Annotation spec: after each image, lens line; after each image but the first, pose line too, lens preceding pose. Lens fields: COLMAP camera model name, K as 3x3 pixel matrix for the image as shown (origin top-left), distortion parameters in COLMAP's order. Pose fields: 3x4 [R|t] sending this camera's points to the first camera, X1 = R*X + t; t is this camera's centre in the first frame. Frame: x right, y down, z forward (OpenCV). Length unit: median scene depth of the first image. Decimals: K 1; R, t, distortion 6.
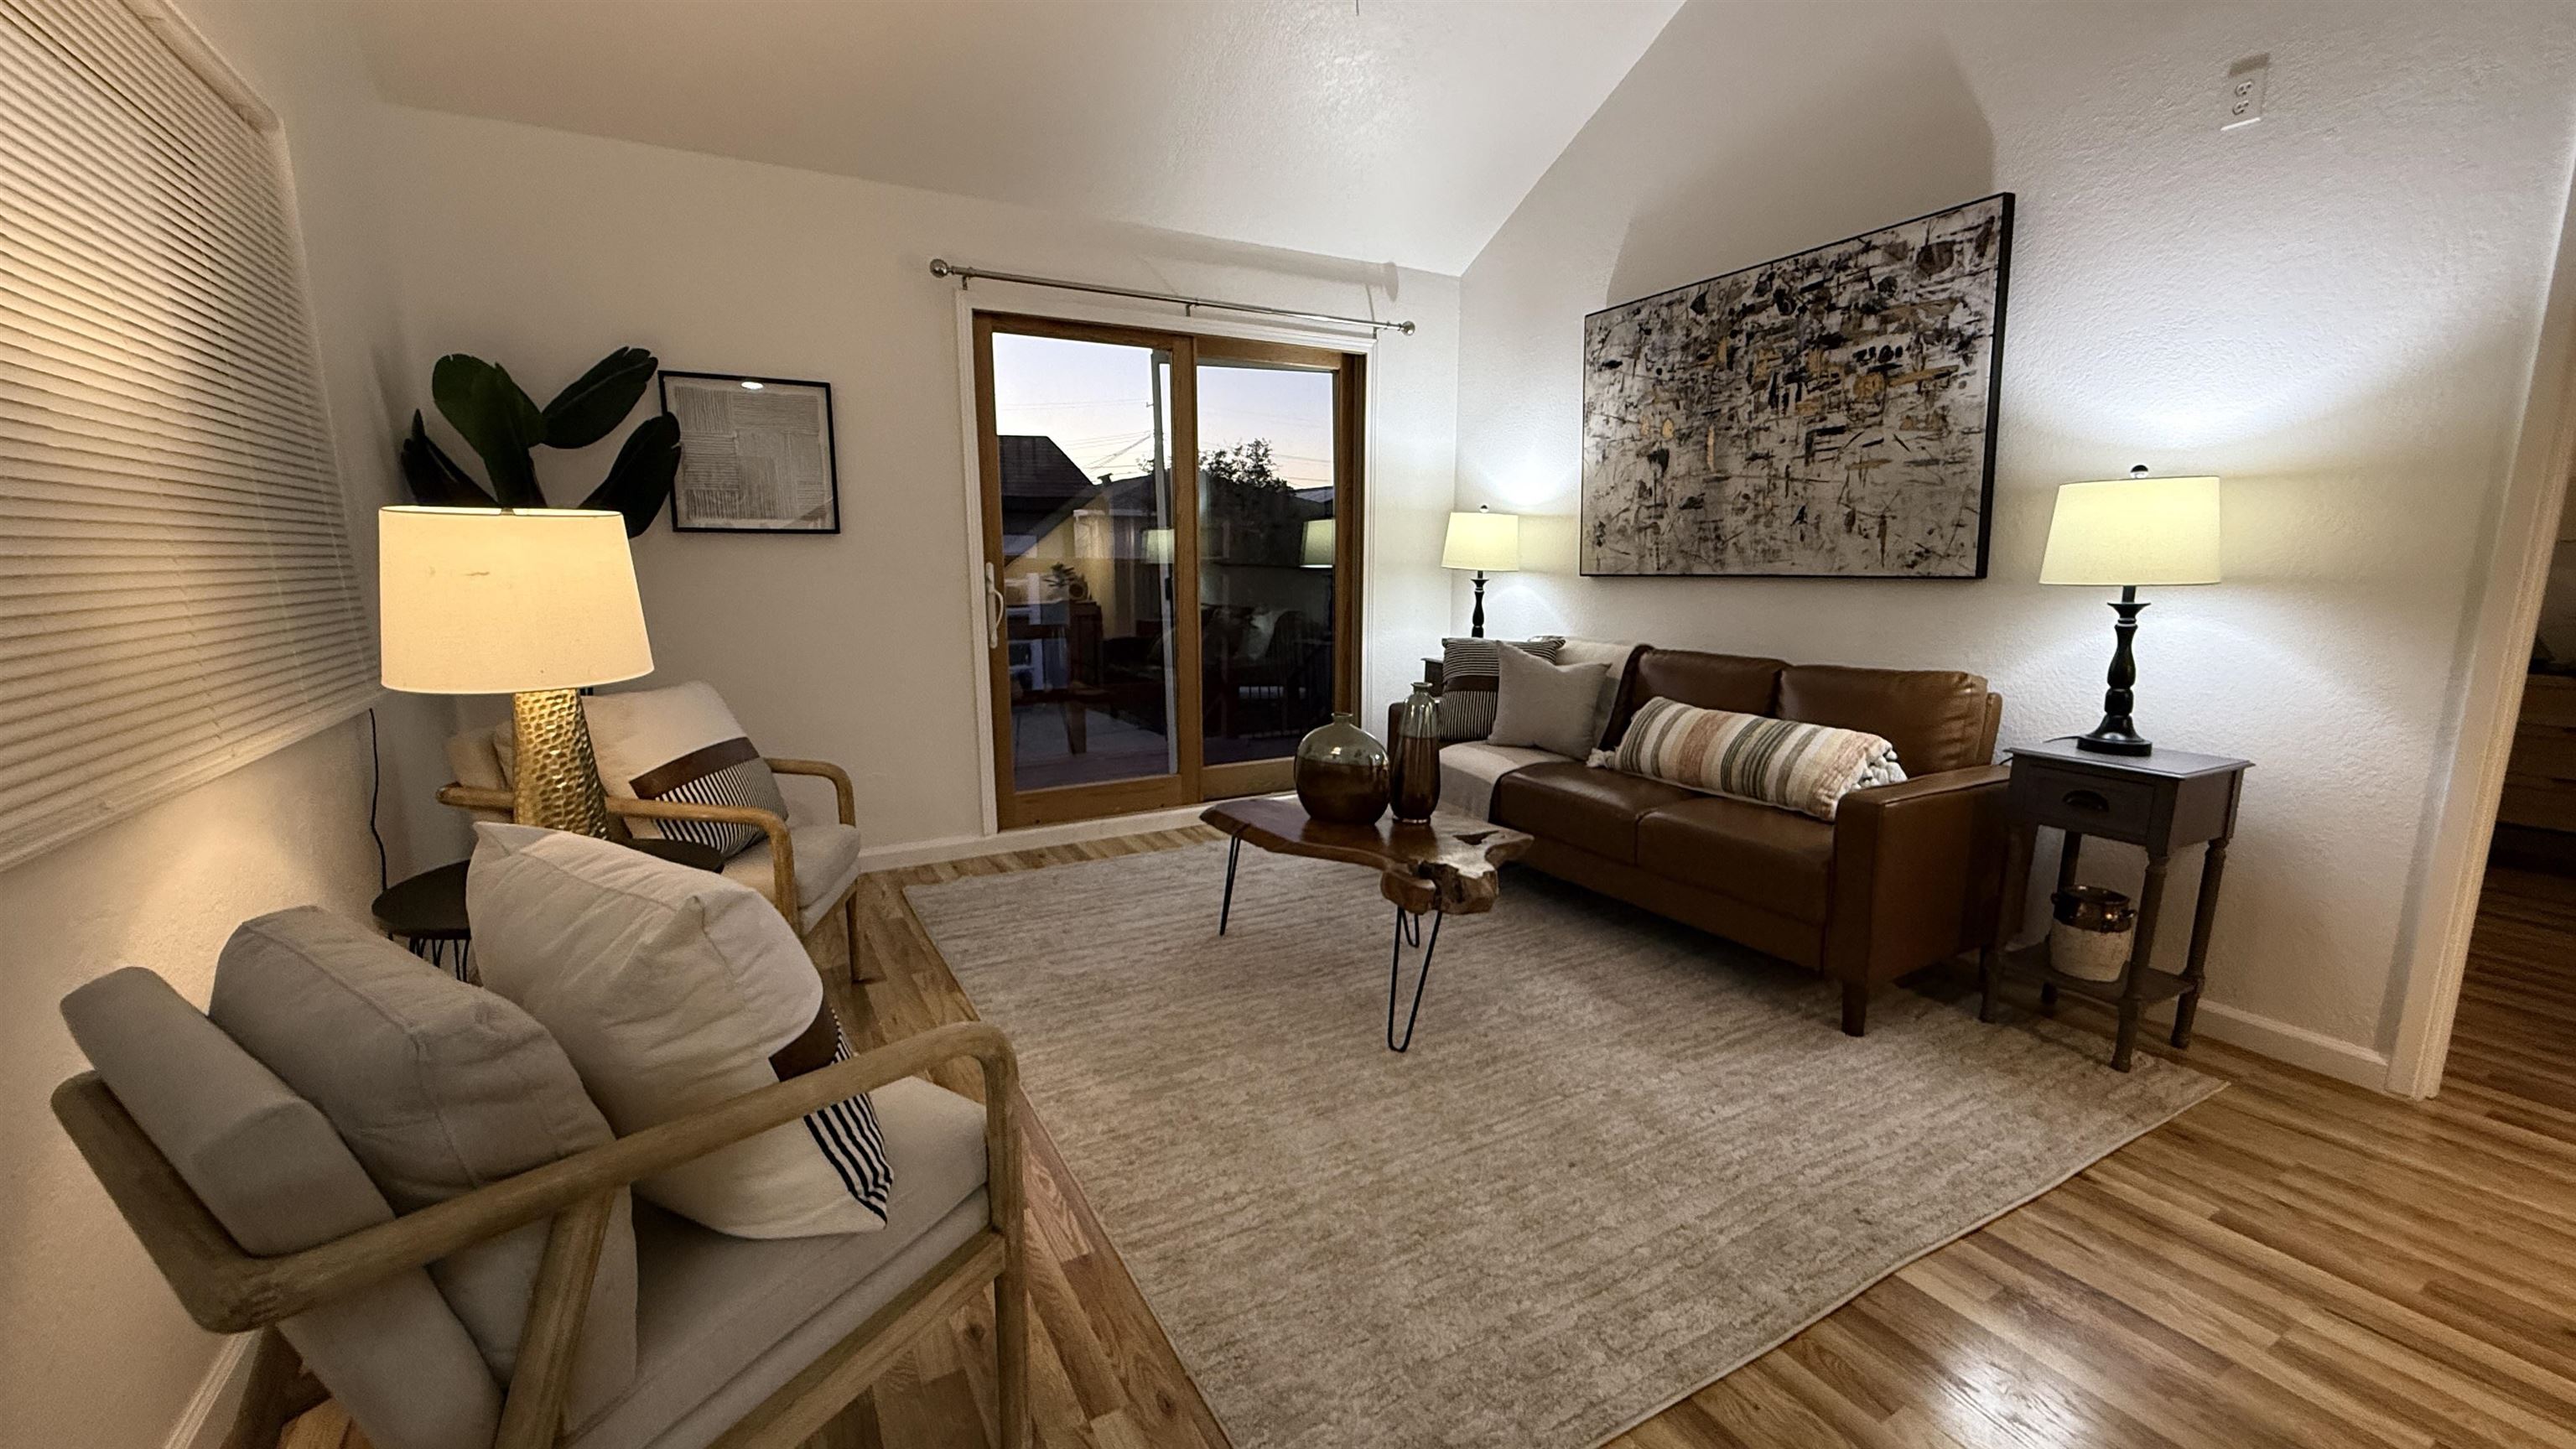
lens RADIAL K [[1026.8, 0, 1284.4], [0, 1026.8, 726.6], [0, 0, 1]] dist [0.002447, -0.000685]
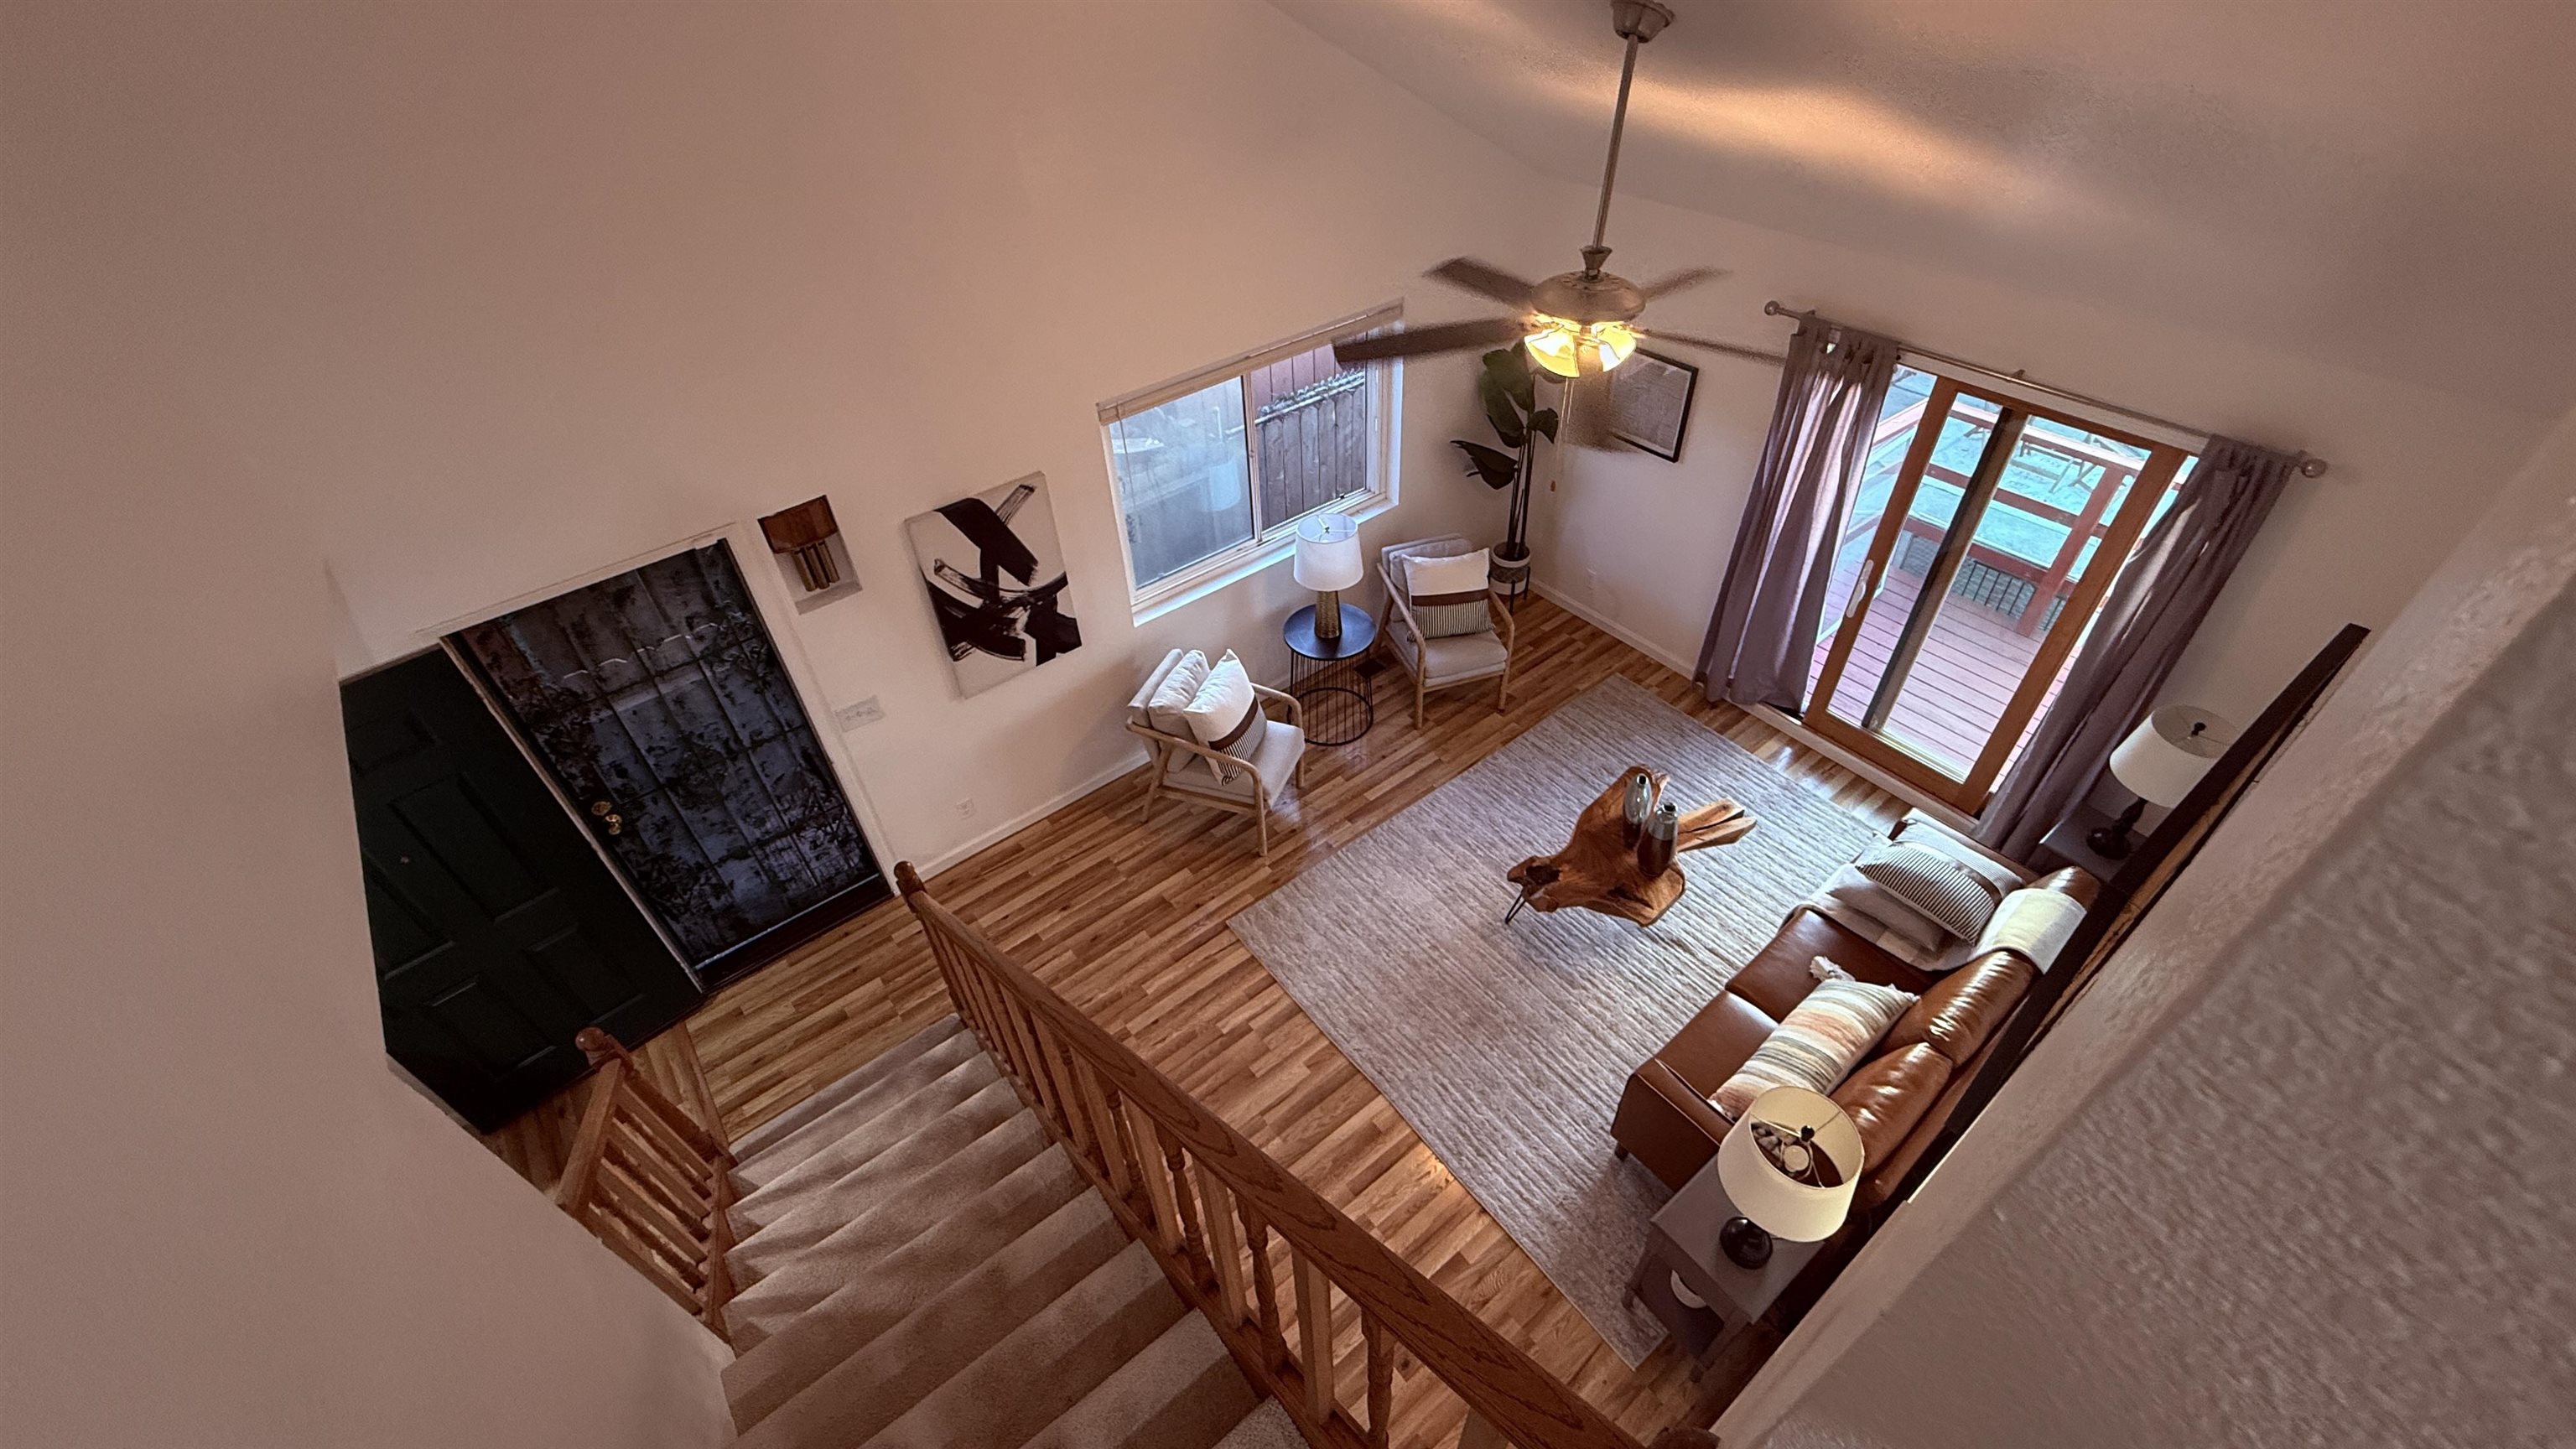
lens RADIAL K [[1026.8, 0, 1276.4], [0, 1026.8, 715.0], [0, 0, 1]] dist [0.002447, -0.000685]
pose [[0.143865, 0.647934, -0.747987, 0.991633], [-0.120231, 0.761695, 0.636683, -0.925850], [0.982266, -0.001665, 0.187483, 0.161975]]
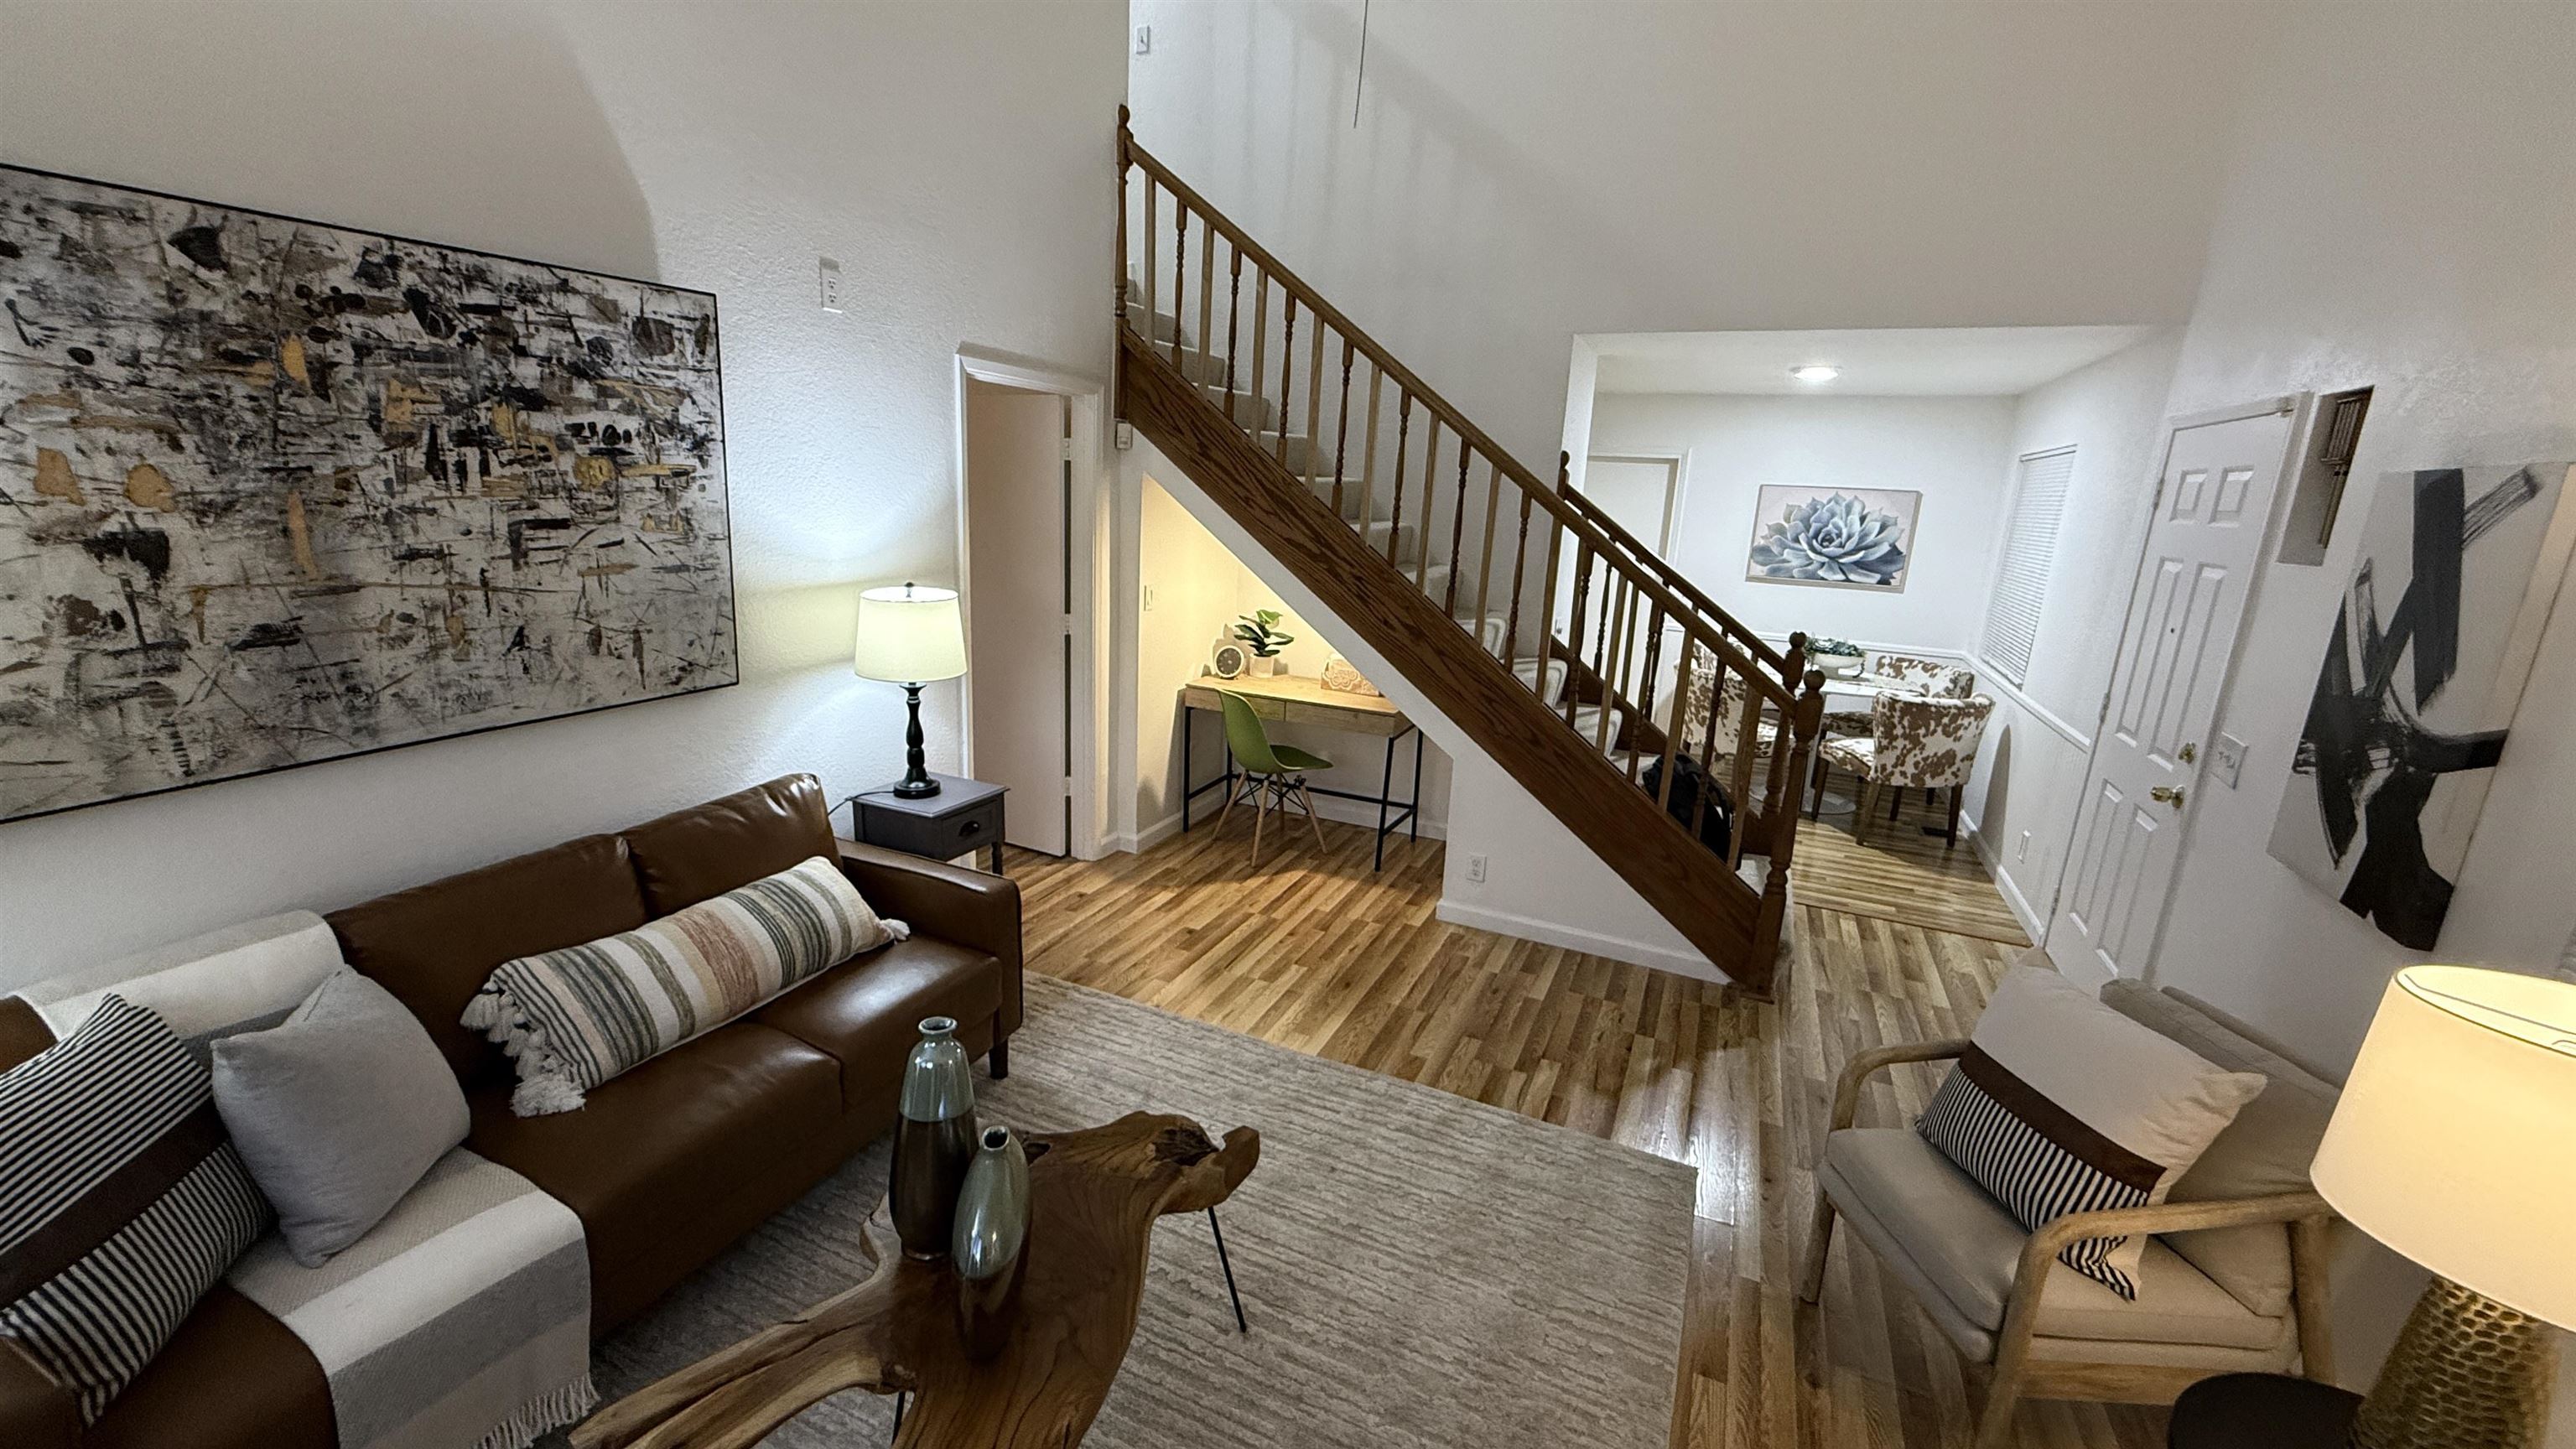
lens RADIAL K [[1026.8, 0, 1282.6], [0, 1026.8, 726.9], [0, 0, 1]] dist [0.002447, -0.000685]
pose [[-0.587105, -0.214156, 0.780670, -0.381990], [0.089481, 0.941294, 0.325513, -0.351823], [-0.804550, 0.260965, -0.533475, 1.034267]]
